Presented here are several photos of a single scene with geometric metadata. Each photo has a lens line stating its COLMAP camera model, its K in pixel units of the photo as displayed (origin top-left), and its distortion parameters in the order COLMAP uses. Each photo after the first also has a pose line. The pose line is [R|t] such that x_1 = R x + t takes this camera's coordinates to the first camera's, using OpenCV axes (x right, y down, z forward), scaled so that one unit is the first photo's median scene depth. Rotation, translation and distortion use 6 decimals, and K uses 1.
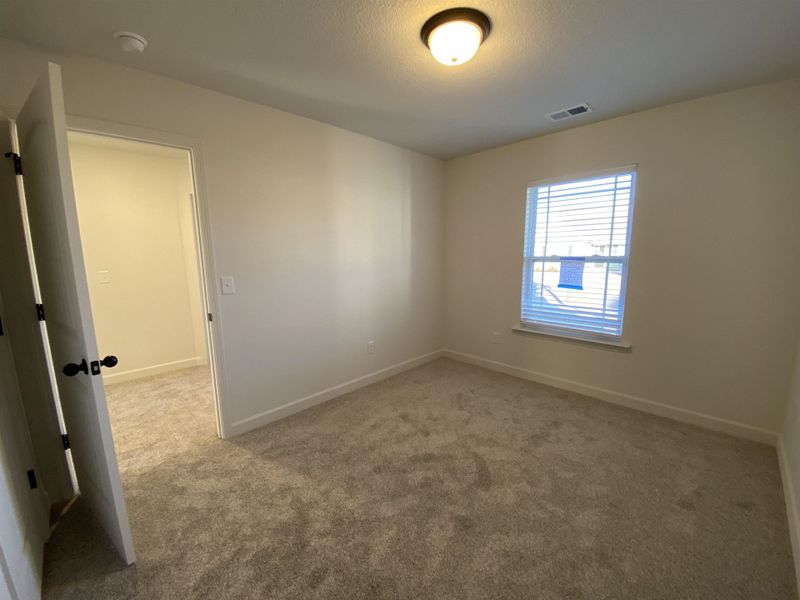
lens RADIAL K [[323.6, 0, 394.9], [0, 323.6, 301.7], [0, 0, 1]] dist [0.025877, -0.022639]
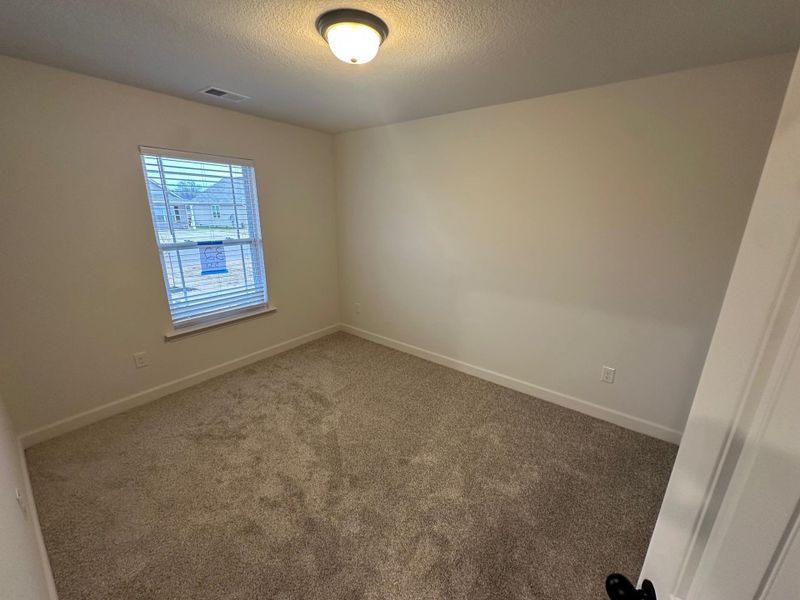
lens RADIAL K [[319.8, 0, 400.6], [0, 319.8, 299.4], [0, 0, 1]] dist [0.000020, -0.000310]
pose [[-0.143432, -0.259260, 0.955098, -0.521870], [0.143360, 0.949454, 0.279257, -0.167315], [-0.979222, 0.176977, -0.099015, 0.594665]]
